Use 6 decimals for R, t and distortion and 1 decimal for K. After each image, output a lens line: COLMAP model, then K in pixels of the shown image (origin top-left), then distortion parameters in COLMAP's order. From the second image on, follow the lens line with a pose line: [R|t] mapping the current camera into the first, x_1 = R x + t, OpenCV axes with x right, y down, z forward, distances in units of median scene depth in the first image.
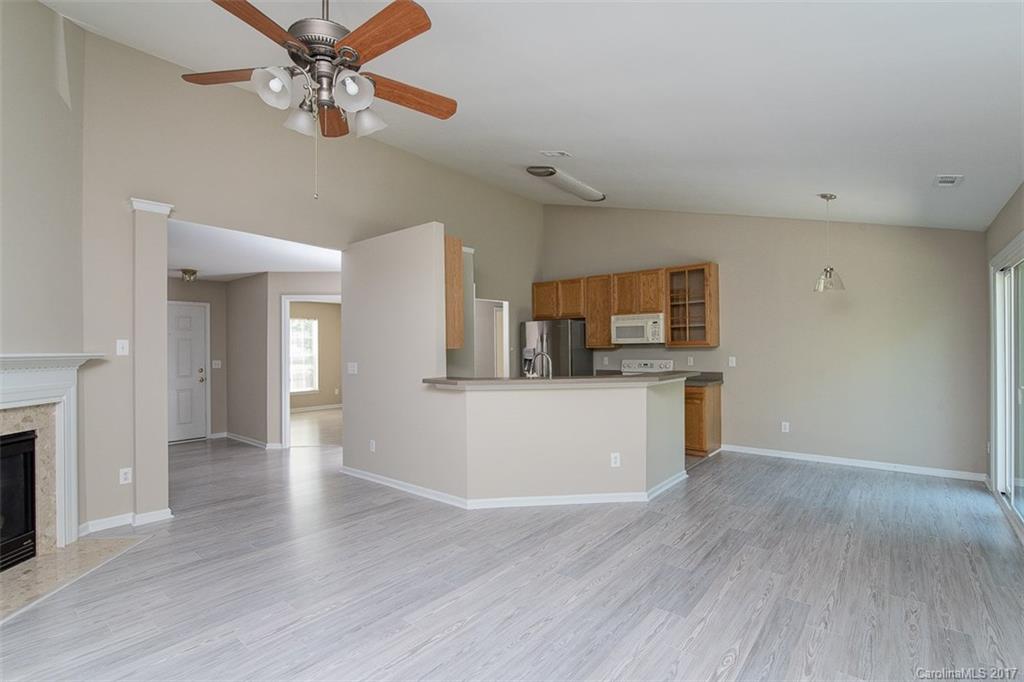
lens RADIAL K [[479.6, 0, 508.7], [0, 479.6, 346.3], [0, 0, 1]] dist [-0.007345, -0.004733]
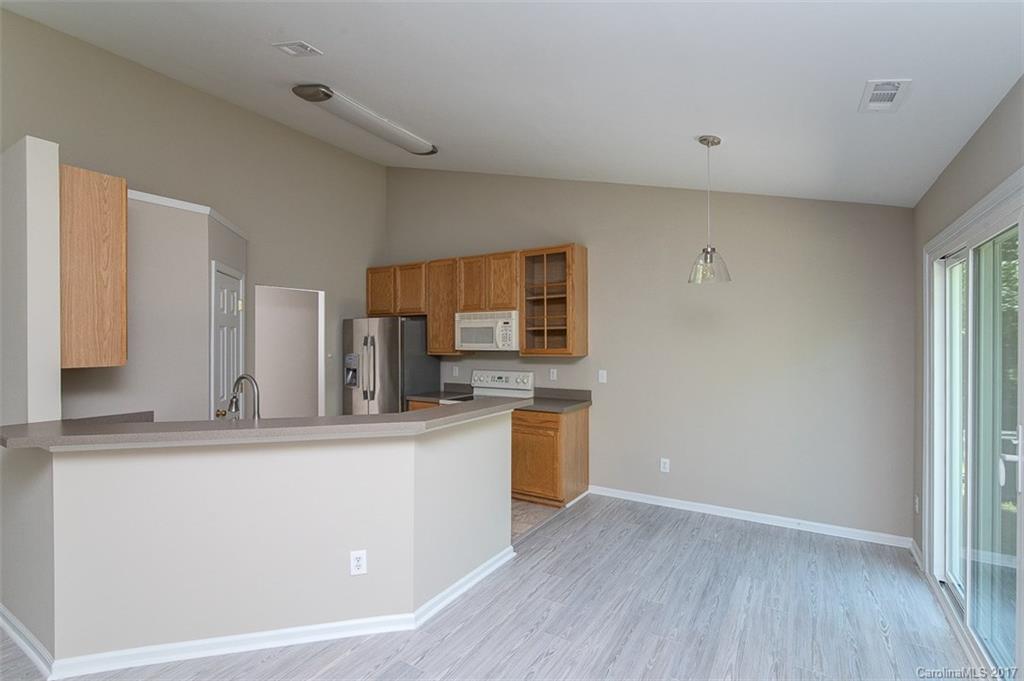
lens RADIAL K [[479.6, 0, 509.3], [0, 479.6, 339.9], [0, 0, 1]] dist [-0.007345, -0.004733]
pose [[0.990592, 0.011104, 0.136398, 0.219109], [-0.010686, 0.999936, -0.003797, -0.021868], [-0.136431, 0.002304, 0.990647, 0.271432]]
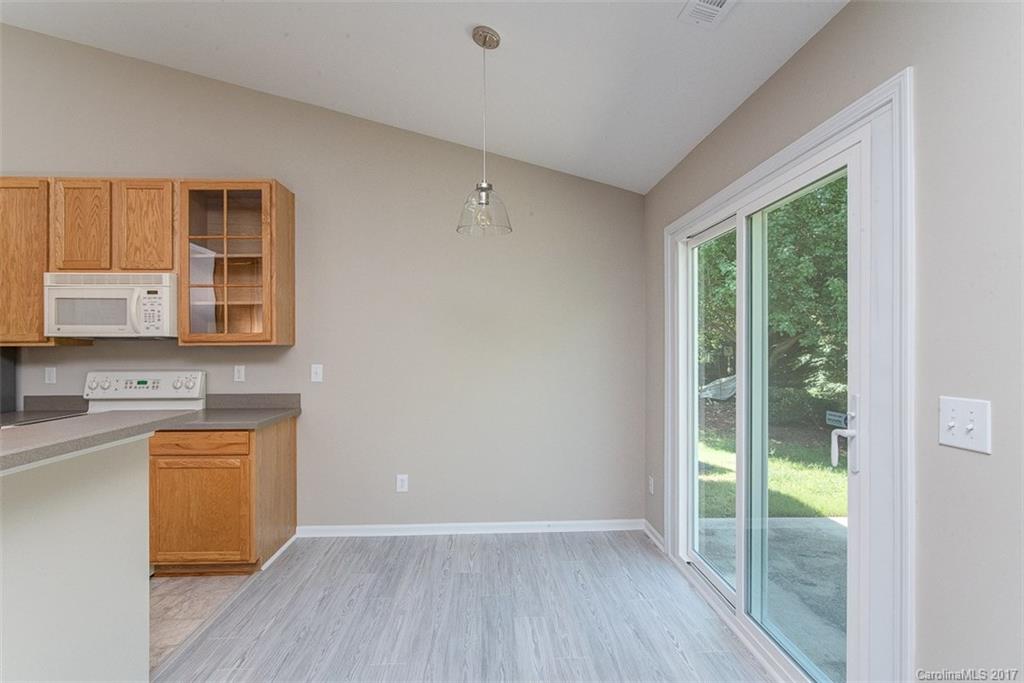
lens RADIAL K [[479.6, 0, 516.4], [0, 479.6, 347.1], [0, 0, 1]] dist [-0.007345, -0.004733]
pose [[0.730597, 0.009603, 0.682742, 0.261804], [-0.008608, 0.999951, -0.004854, 0.002394], [-0.682755, -0.002331, 0.730644, 0.447183]]
